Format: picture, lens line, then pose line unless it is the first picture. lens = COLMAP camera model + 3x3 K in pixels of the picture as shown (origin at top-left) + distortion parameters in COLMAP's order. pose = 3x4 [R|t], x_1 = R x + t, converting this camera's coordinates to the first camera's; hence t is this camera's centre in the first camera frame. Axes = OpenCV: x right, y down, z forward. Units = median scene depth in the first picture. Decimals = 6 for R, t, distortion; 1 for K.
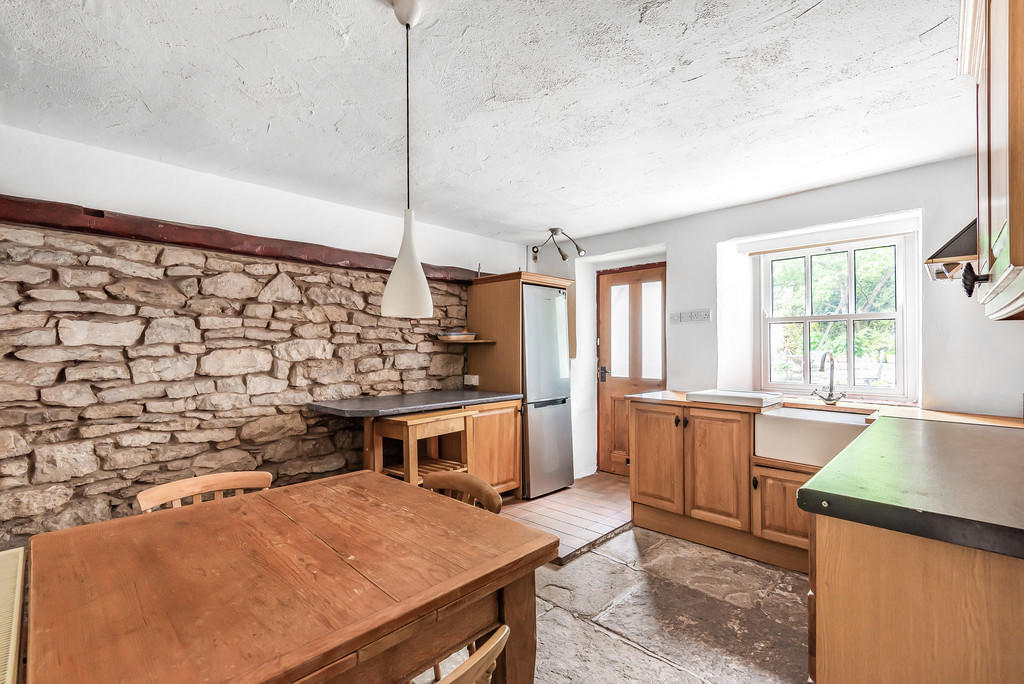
lens RADIAL K [[461.1, 0, 510.5], [0, 461.1, 341.7], [0, 0, 1]] dist [0.016707, -0.000209]
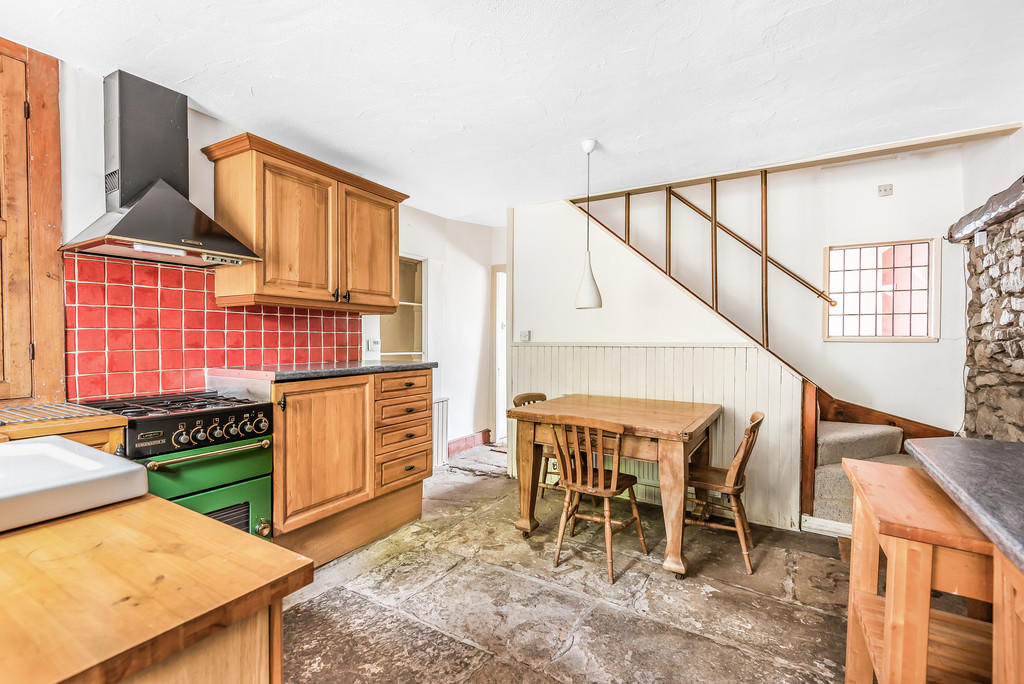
lens RADIAL K [[461.1, 0, 510.5], [0, 461.1, 341.7], [0, 0, 1]] dist [0.016707, -0.000209]
pose [[-0.979559, -0.004023, -0.201119, 0.251714], [-0.004862, 0.999981, 0.003681, 0.041003], [0.201101, 0.004584, -0.979560, 1.460480]]
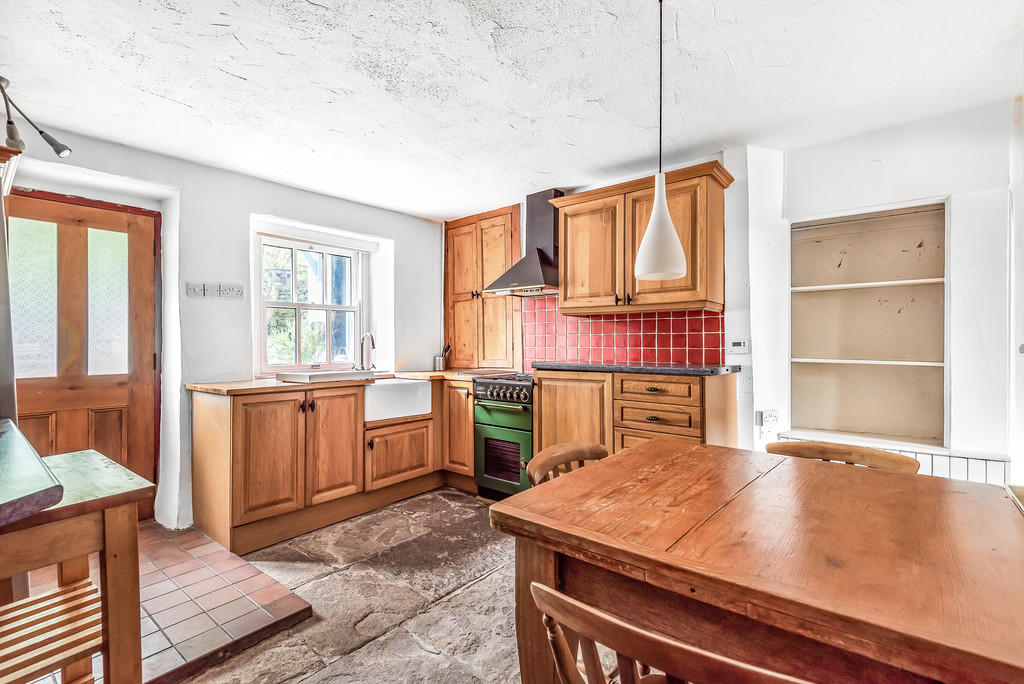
lens RADIAL K [[461.1, 0, 510.5], [0, 461.1, 341.7], [0, 0, 1]] dist [0.016707, -0.000209]
pose [[-0.065166, 0.002410, 0.997871, -0.650947], [-0.004105, 0.999988, -0.002684, 0.049708], [-0.997866, -0.004271, -0.065156, 0.734840]]
